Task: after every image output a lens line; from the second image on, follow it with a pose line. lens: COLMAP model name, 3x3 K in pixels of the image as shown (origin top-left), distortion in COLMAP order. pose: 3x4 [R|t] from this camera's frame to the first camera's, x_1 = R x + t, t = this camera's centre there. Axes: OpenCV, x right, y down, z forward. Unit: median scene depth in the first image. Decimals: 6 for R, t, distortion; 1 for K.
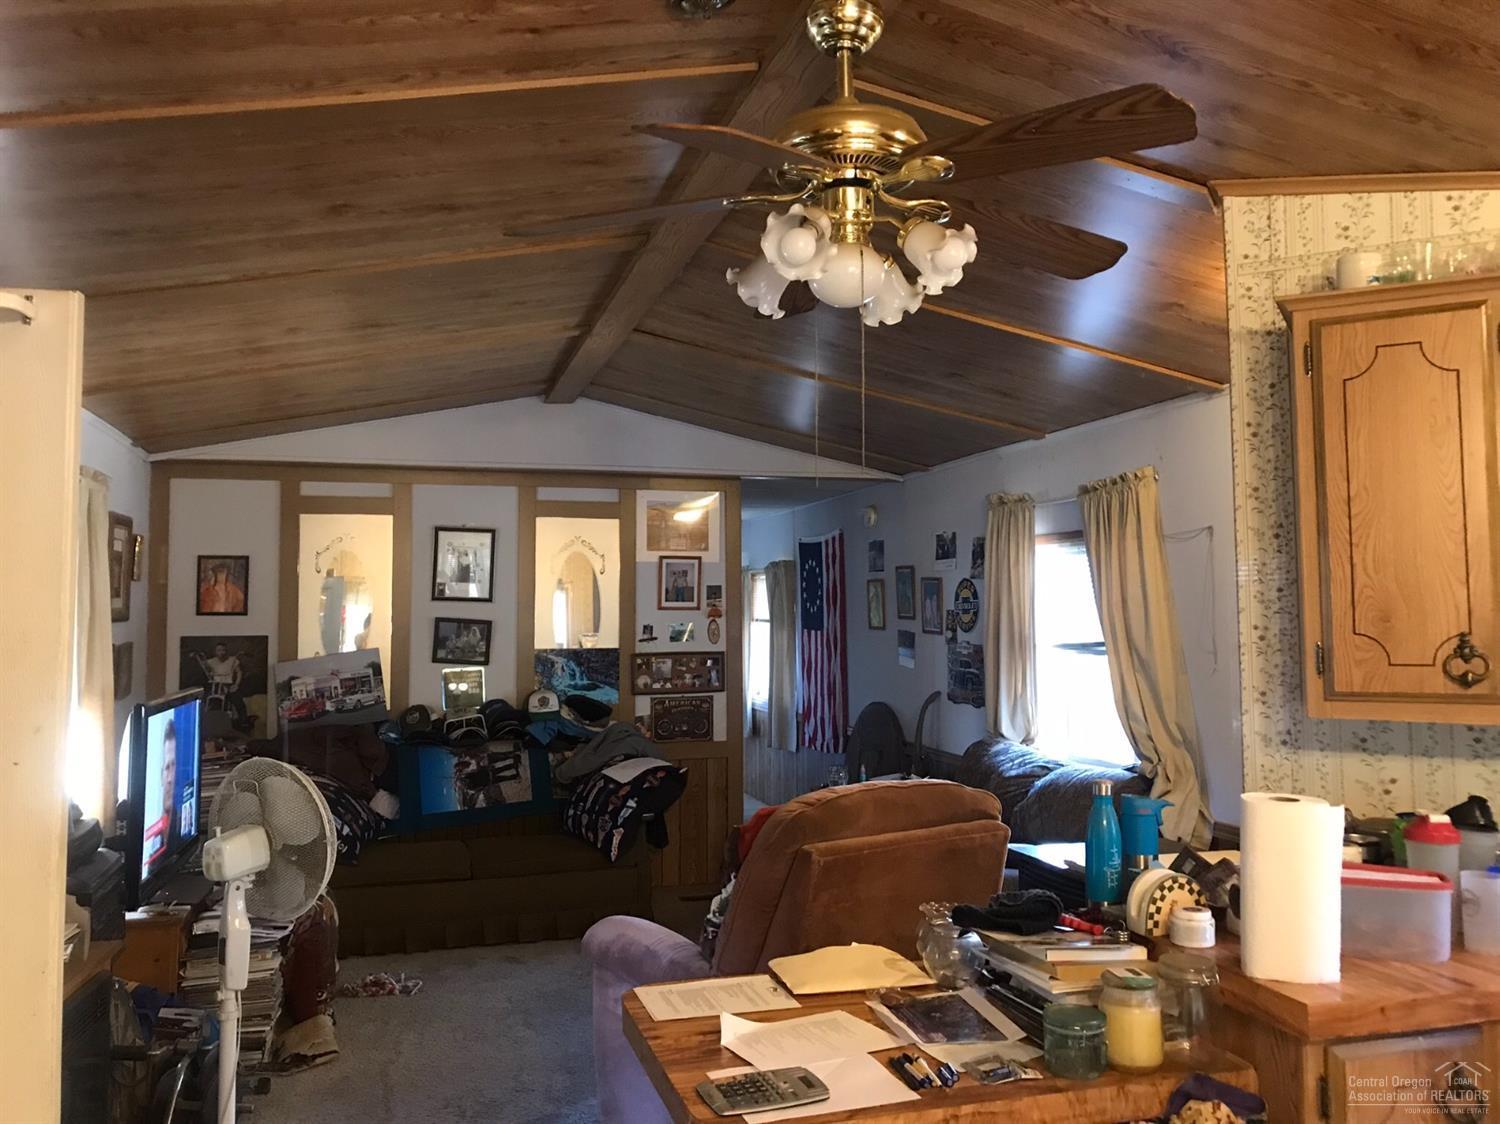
lens RADIAL K [[1236.7, 0, 751.0], [0, 1236.7, 546.8], [0, 0, 1]] dist [0.103997, -0.187596]
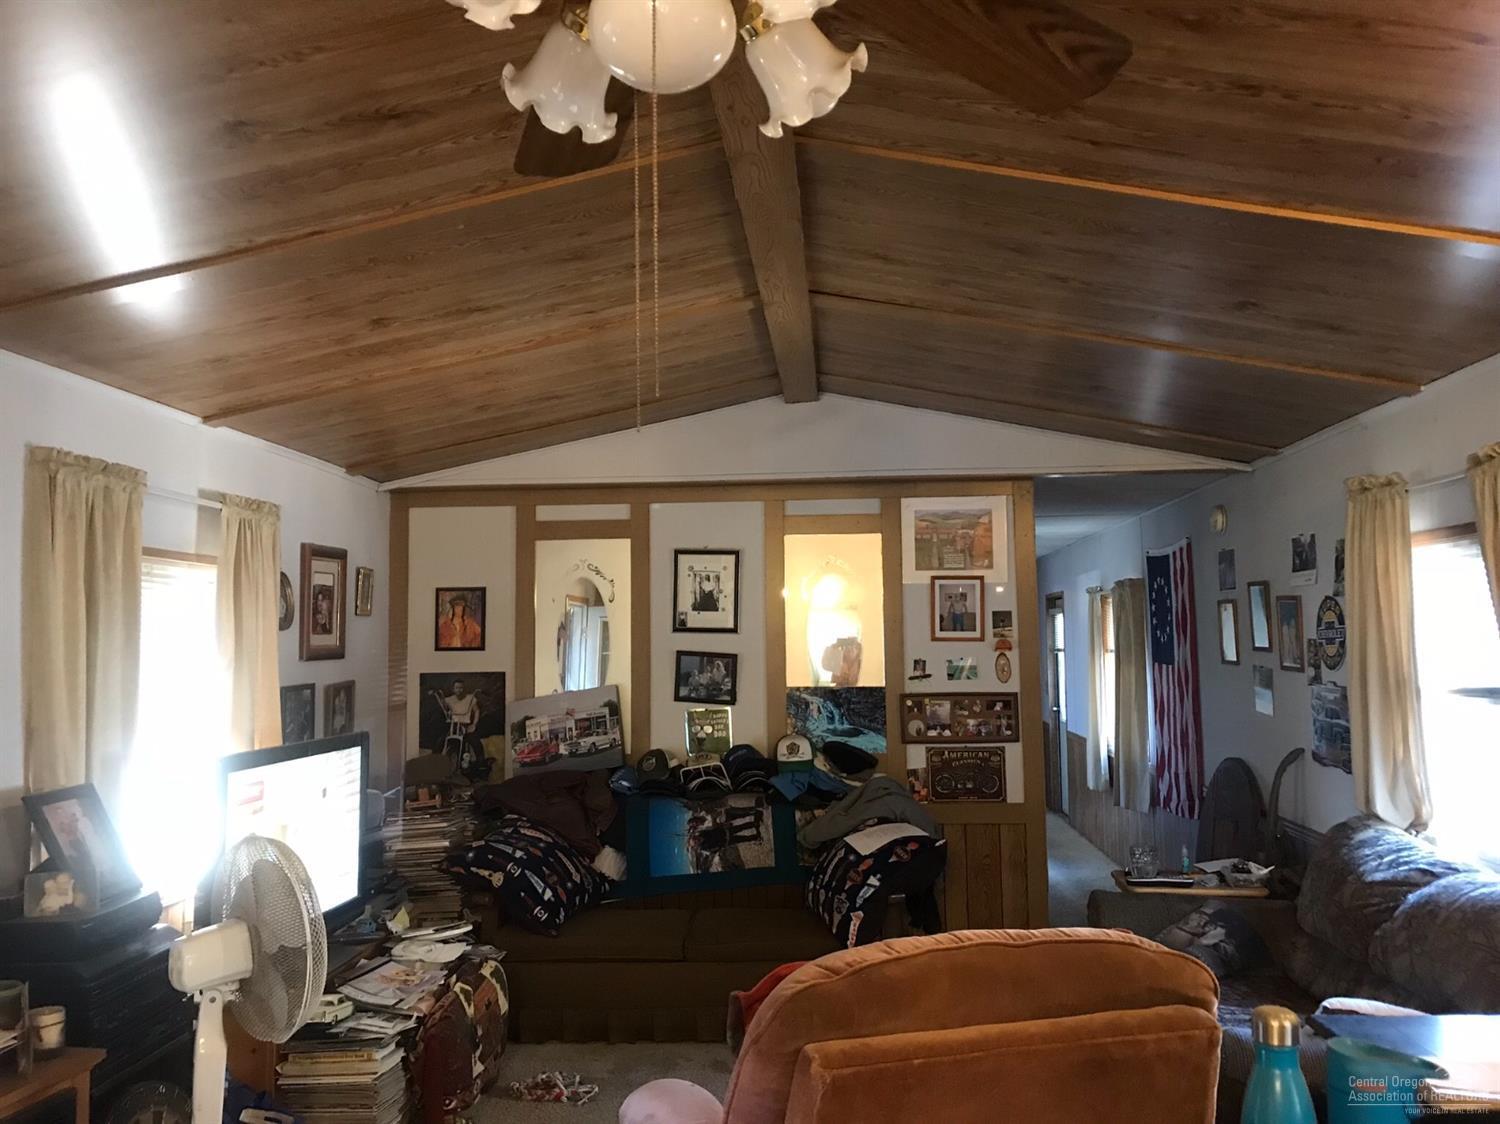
lens RADIAL K [[1236.7, 0, 751.0], [0, 1236.7, 546.8], [0, 0, 1]] dist [0.103997, -0.187596]
pose [[0.939735, -0.033576, -0.340250, 0.103730], [0.026392, 0.999321, -0.025720, 0.006307], [0.340882, 0.015190, 0.939983, 0.186038]]
